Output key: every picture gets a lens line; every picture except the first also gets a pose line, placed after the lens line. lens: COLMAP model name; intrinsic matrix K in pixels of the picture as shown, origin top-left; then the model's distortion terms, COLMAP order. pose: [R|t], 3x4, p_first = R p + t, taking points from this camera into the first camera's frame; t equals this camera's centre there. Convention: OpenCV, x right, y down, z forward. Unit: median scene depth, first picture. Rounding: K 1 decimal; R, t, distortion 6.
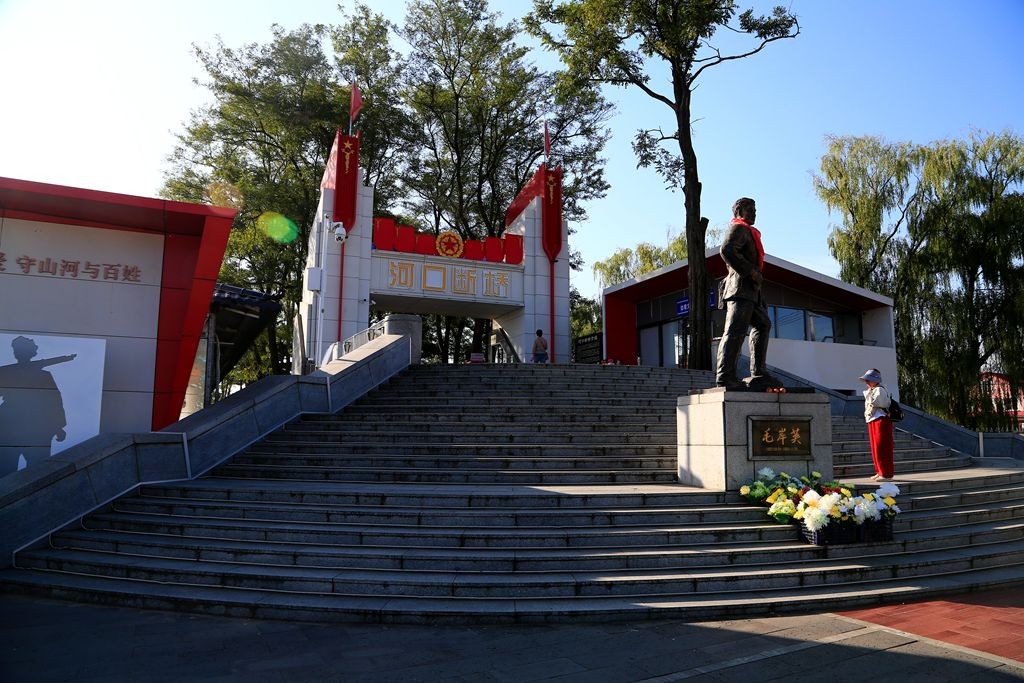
lens RADIAL K [[692.2, 0, 513.0], [0, 692.2, 340.2], [0, 0, 1]] dist [-0.108230, 0.048701]
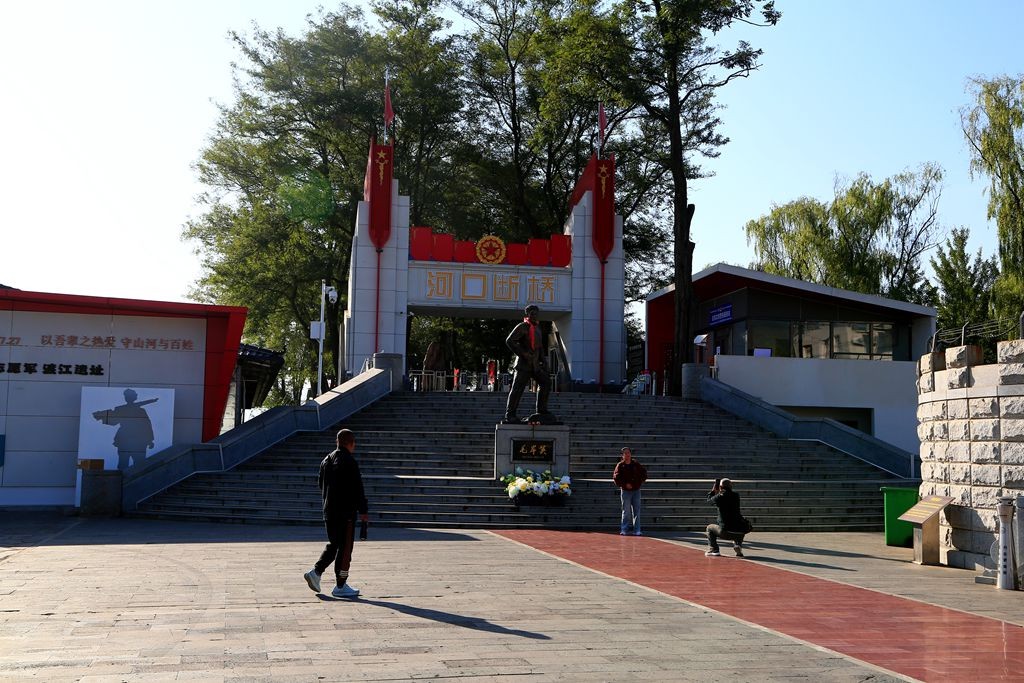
lens RADIAL K [[1179.5, 0, 511.4], [0, 1179.5, 339.9], [0, 0, 1]] dist [0.061102, 0.000000]
pose [[0.971567, -0.007126, -0.236658, 0.839810], [0.017809, 0.998915, 0.043033, -0.215762], [0.236095, -0.046024, 0.970639, -1.540043]]
